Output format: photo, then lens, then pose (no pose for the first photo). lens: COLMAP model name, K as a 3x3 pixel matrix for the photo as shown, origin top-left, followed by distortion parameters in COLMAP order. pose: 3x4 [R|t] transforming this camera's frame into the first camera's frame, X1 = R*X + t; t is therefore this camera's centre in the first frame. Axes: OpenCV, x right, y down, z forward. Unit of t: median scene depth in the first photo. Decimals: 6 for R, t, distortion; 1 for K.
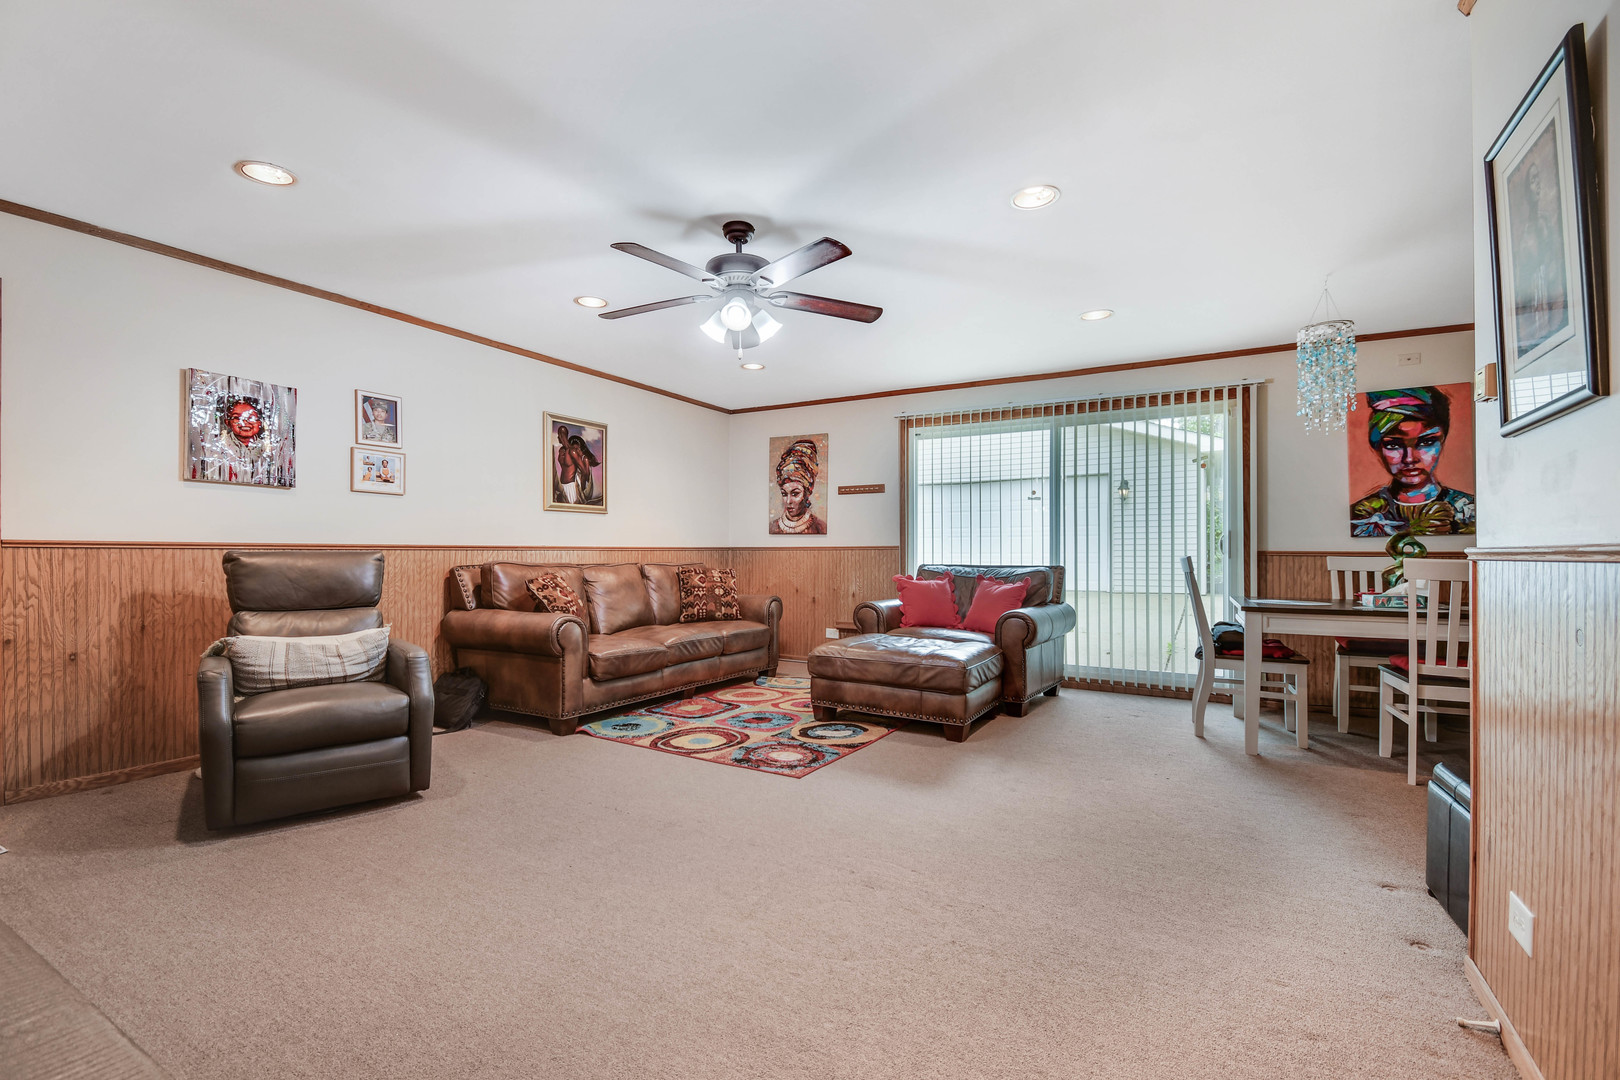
lens RADIAL K [[721.9, 0, 801.5], [0, 721.9, 552.8], [0, 0, 1]] dist [0.003674, -0.003780]
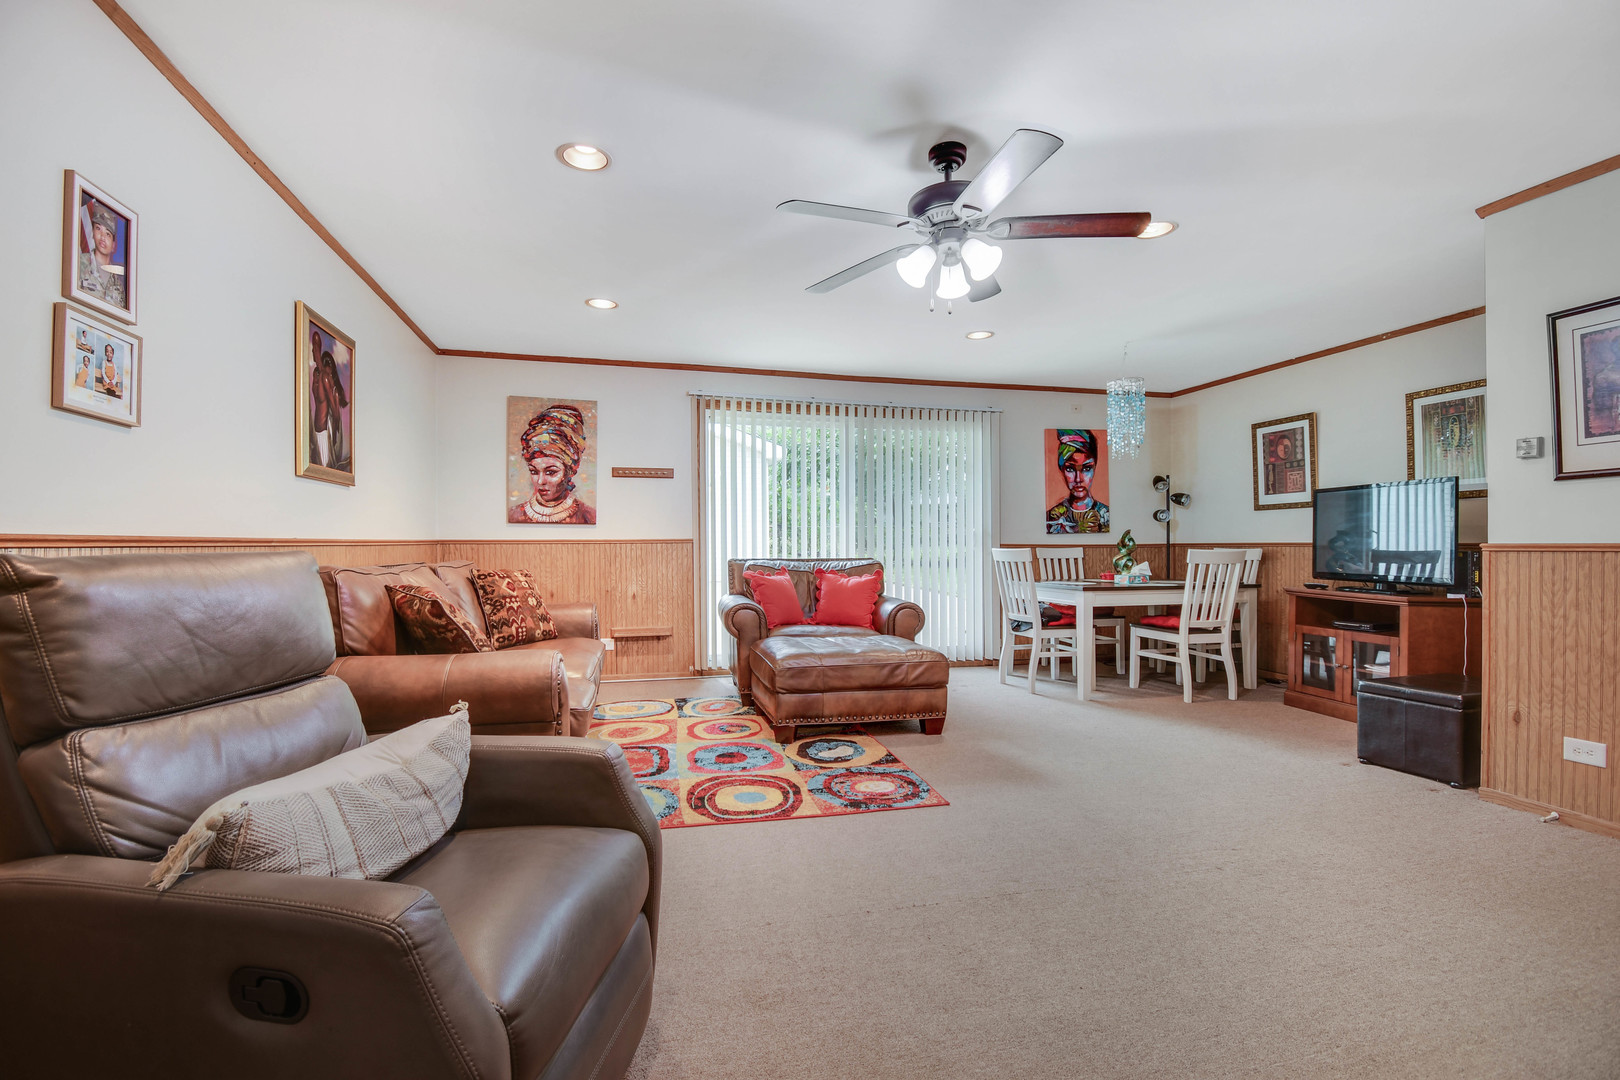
lens RADIAL K [[721.9, 0, 814.5], [0, 721.9, 544.1], [0, 0, 1]] dist [0.003674, -0.003780]
pose [[0.710984, -0.003086, 0.703202, -0.569905], [0.002589, 0.999995, 0.001771, -0.006130], [-0.703204, 0.000561, 0.710988, 0.375721]]
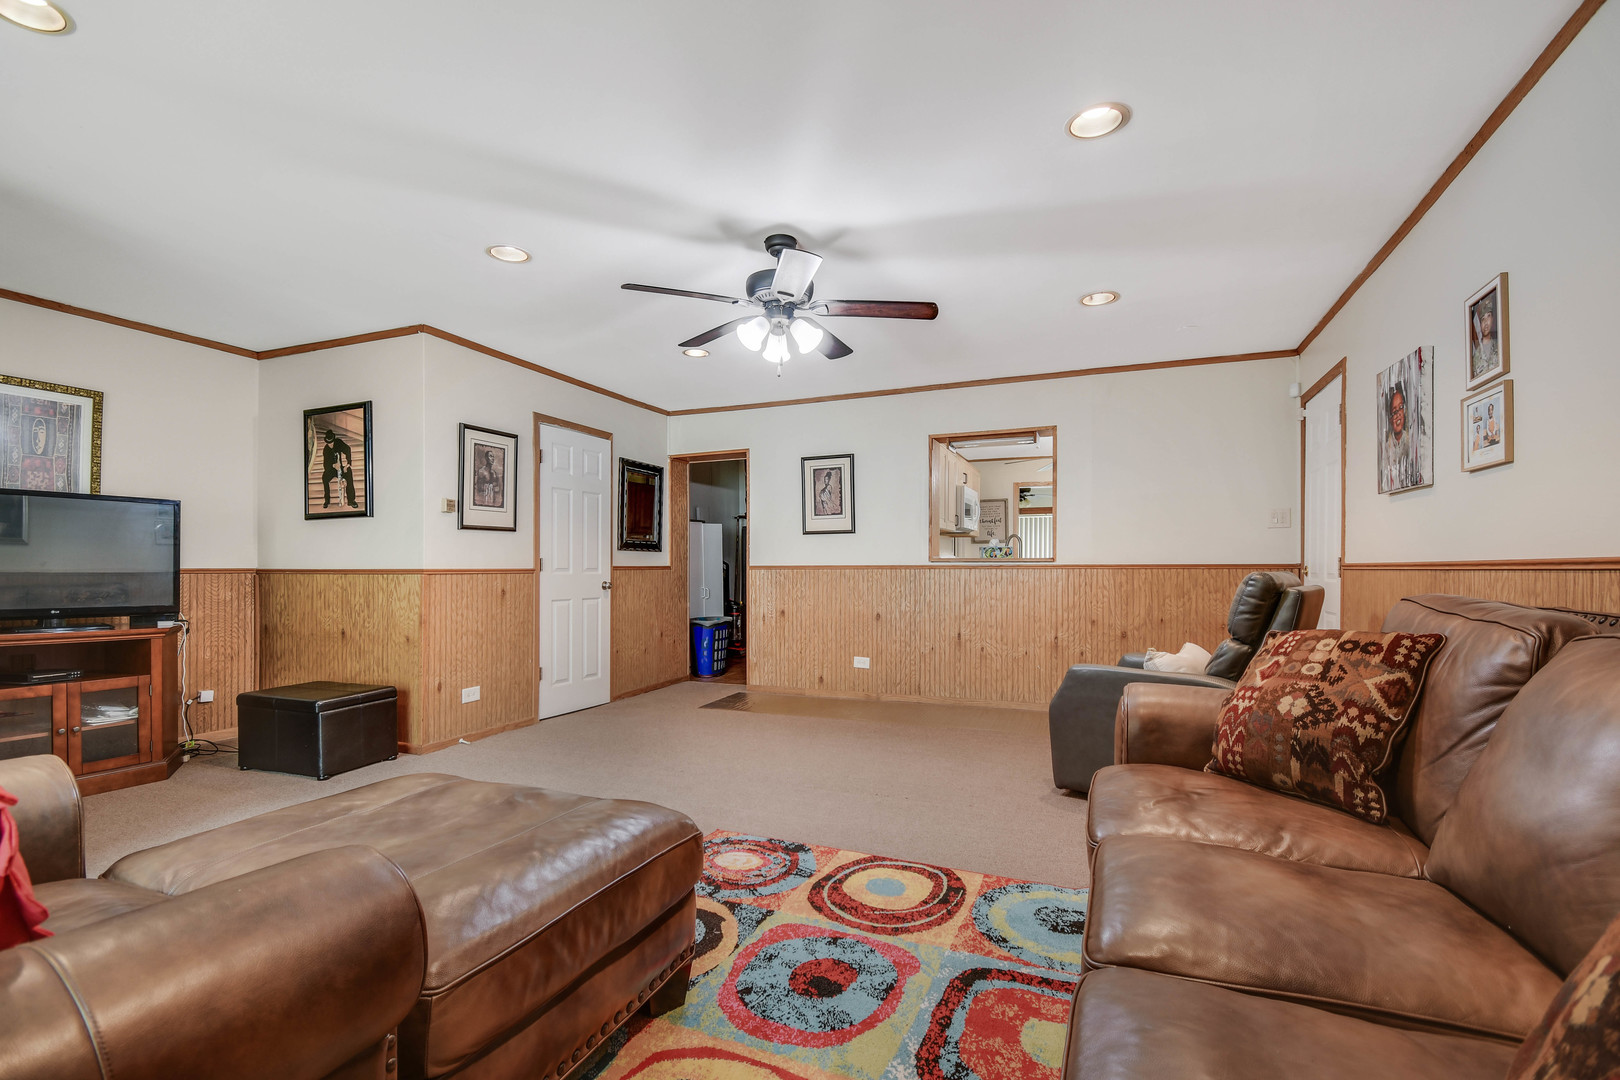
lens RADIAL K [[721.9, 0, 802.1], [0, 721.9, 563.9], [0, 0, 1]] dist [0.003674, -0.003780]
pose [[-0.992278, -0.003072, -0.123993, 0.004184], [-0.002090, 0.999965, -0.008053, -0.003218], [0.124013, -0.007732, -0.992250, 1.450384]]
